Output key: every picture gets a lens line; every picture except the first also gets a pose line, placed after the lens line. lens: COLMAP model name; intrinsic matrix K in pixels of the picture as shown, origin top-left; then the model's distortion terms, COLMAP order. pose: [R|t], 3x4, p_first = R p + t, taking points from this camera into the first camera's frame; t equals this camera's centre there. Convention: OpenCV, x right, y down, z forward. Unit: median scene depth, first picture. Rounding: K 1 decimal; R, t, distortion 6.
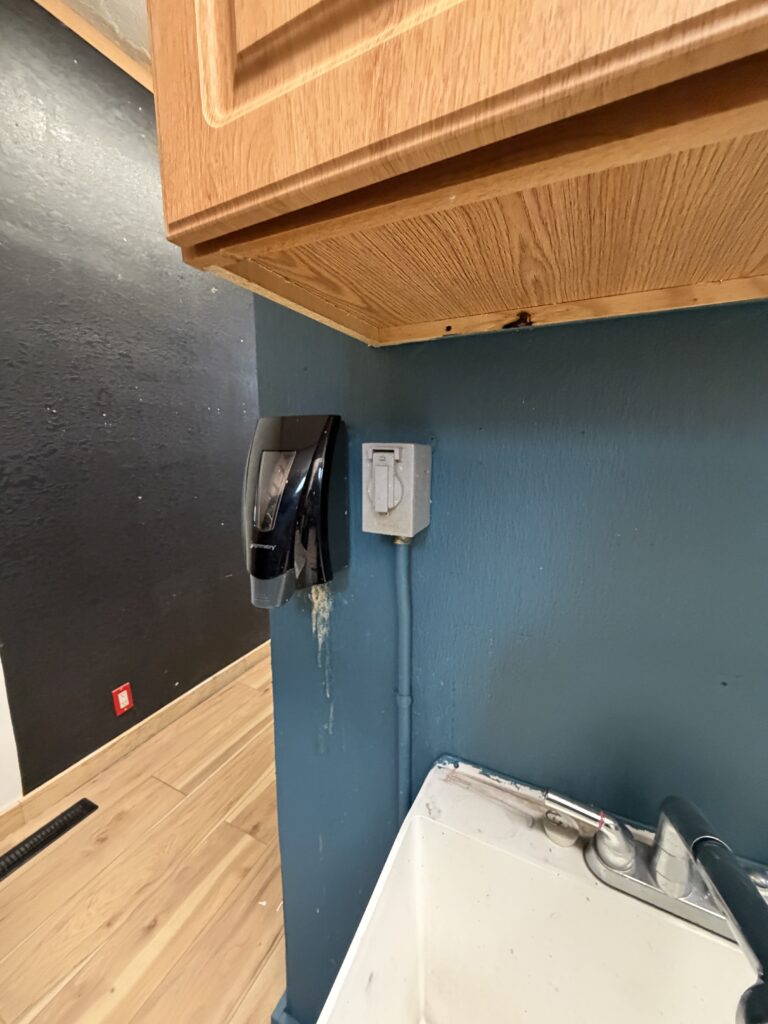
lens RADIAL K [[405.1, 0, 387.1], [0, 405.1, 509.6], [0, 0, 1]] dist [-0.004321, 0.000009]
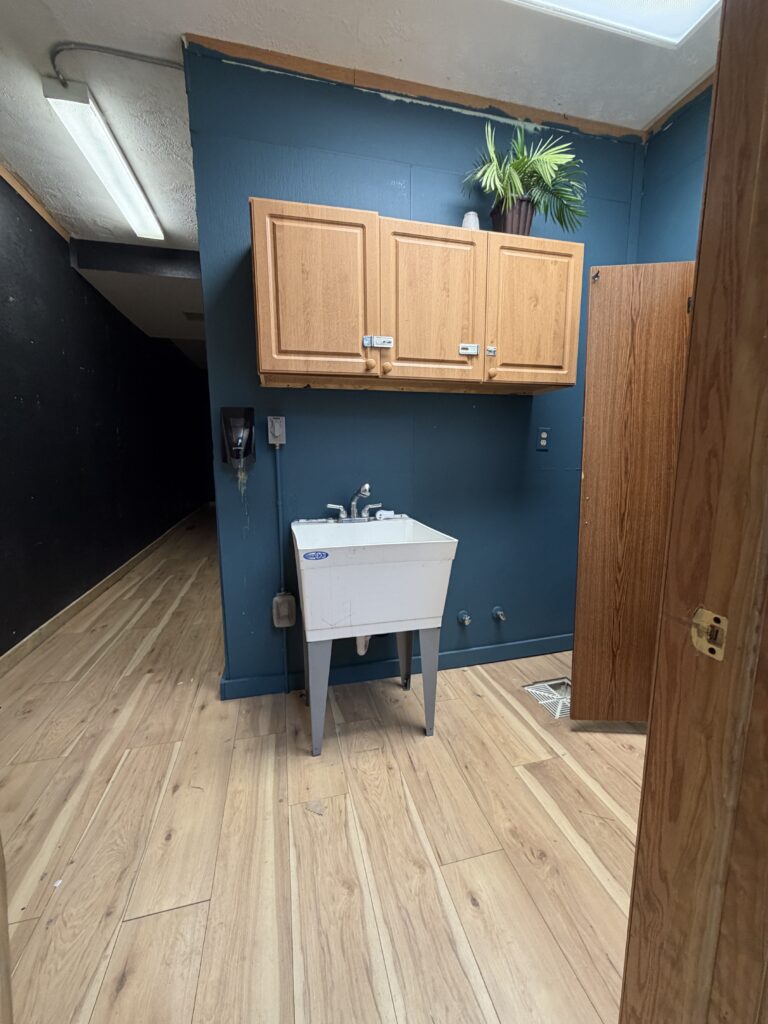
lens RADIAL K [[405.1, 0, 382.2], [0, 405.1, 511.6], [0, 0, 1]] dist [-0.004321, 0.000009]
pose [[0.764243, -0.091917, 0.638345, -0.726561], [0.107688, 0.994083, 0.014214, 0.316531], [-0.635875, 0.057879, 0.769619, -1.006053]]
